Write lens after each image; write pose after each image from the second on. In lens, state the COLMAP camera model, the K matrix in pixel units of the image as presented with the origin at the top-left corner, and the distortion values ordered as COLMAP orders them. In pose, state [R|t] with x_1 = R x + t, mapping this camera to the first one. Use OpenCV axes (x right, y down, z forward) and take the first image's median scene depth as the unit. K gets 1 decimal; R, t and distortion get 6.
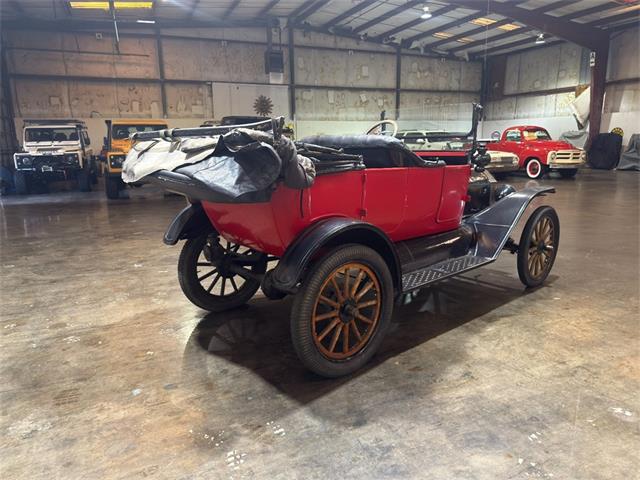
lens RADIAL K [[451.5, 0, 325.9], [0, 451.5, 239.5], [0, 0, 1]] dist [0.038183, -0.056329]
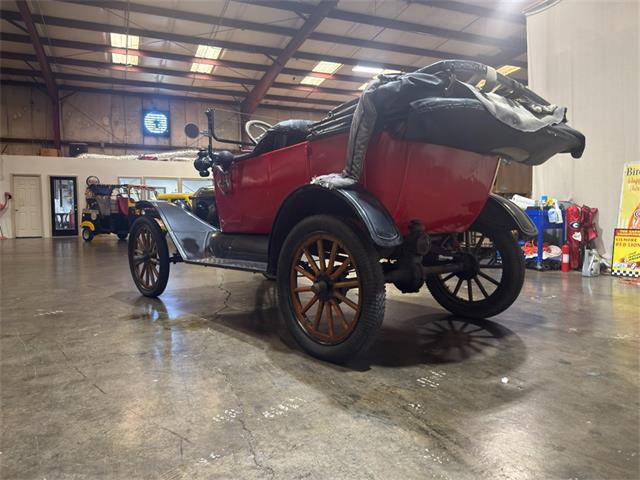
lens RADIAL K [[451.5, 0, 317.5], [0, 451.5, 237.8], [0, 0, 1]] dist [0.038183, -0.056329]
pose [[0.008032, -0.044480, 0.998978, -0.918658], [0.218974, 0.974842, 0.041645, -0.045152], [-0.975698, 0.218416, 0.017570, 1.045829]]
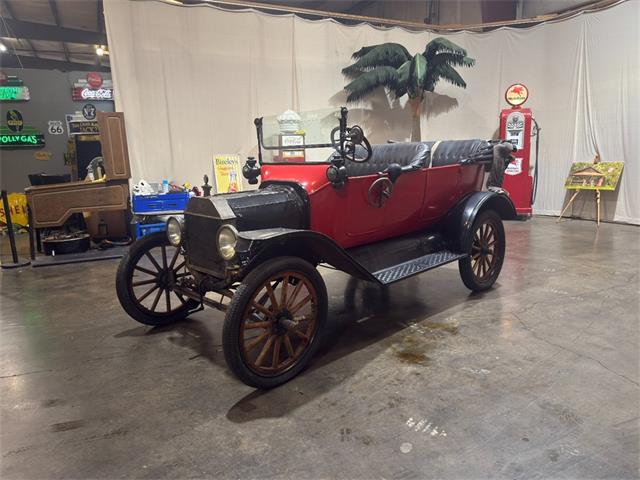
lens RADIAL K [[451.5, 0, 324.5], [0, 451.5, 241.6], [0, 0, 1]] dist [0.038183, -0.056329]
pose [[-0.998218, 0.041368, -0.043003, 0.248203], [0.021205, 0.919561, 0.392375, -0.457734], [0.055776, 0.390764, -0.918800, 2.163612]]
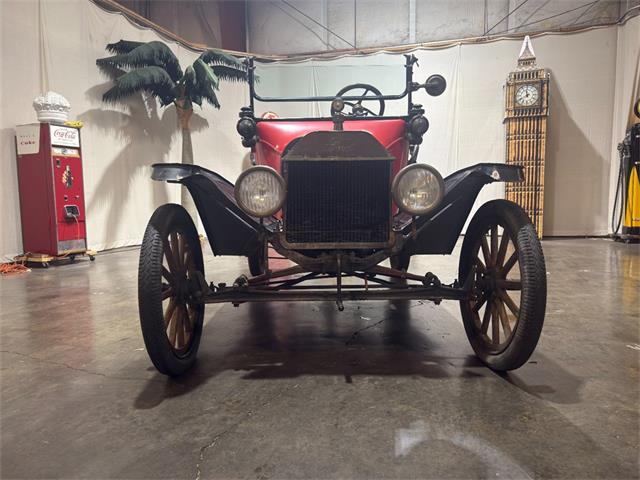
lens RADIAL K [[451.5, 0, 321.9], [0, 451.5, 240.0], [0, 0, 1]] dist [0.038183, -0.056329]
pose [[-0.659388, 0.085684, -0.746904, 0.882811], [-0.140351, 0.961989, 0.234264, -0.203357], [0.738586, 0.259300, -0.622298, 1.709605]]
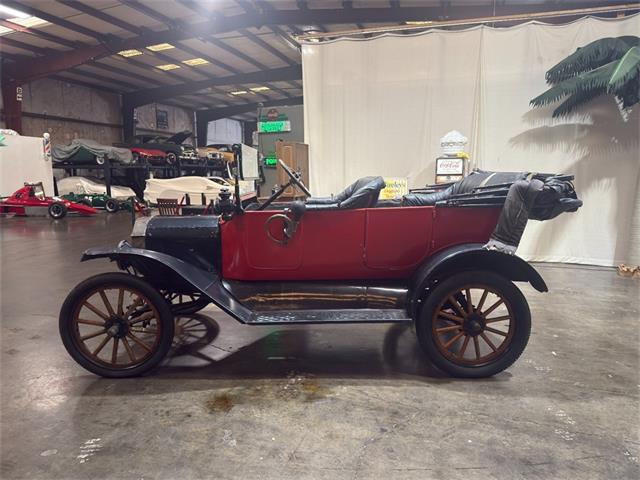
lens RADIAL K [[451.5, 0, 321.0], [0, 451.5, 240.9], [0, 0, 1]] dist [0.038183, -0.056329]
pose [[-0.753886, -0.088859, 0.650968, -0.583554], [0.144797, 0.943978, 0.296545, -0.412847], [-0.640851, 0.317819, -0.698786, 1.841585]]
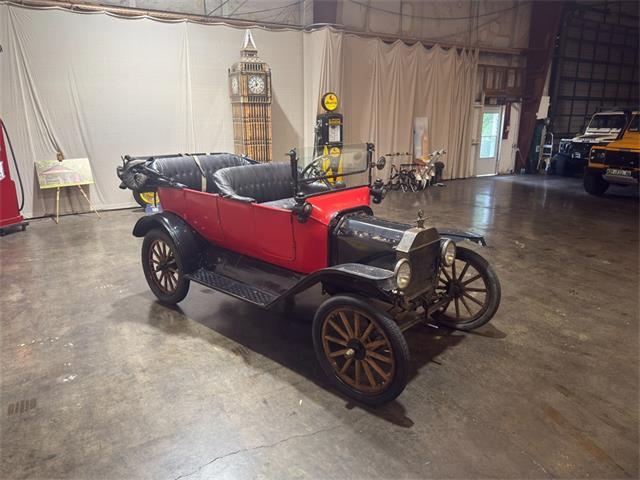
lens RADIAL K [[451.5, 0, 319.2], [0, 451.5, 240.2], [0, 0, 1]] dist [0.038183, -0.056329]
pose [[0.118694, 0.276634, -0.953617, 1.329956], [-0.208267, 0.945978, 0.248495, -0.375164], [0.970843, 0.169112, 0.169896, 0.962765]]
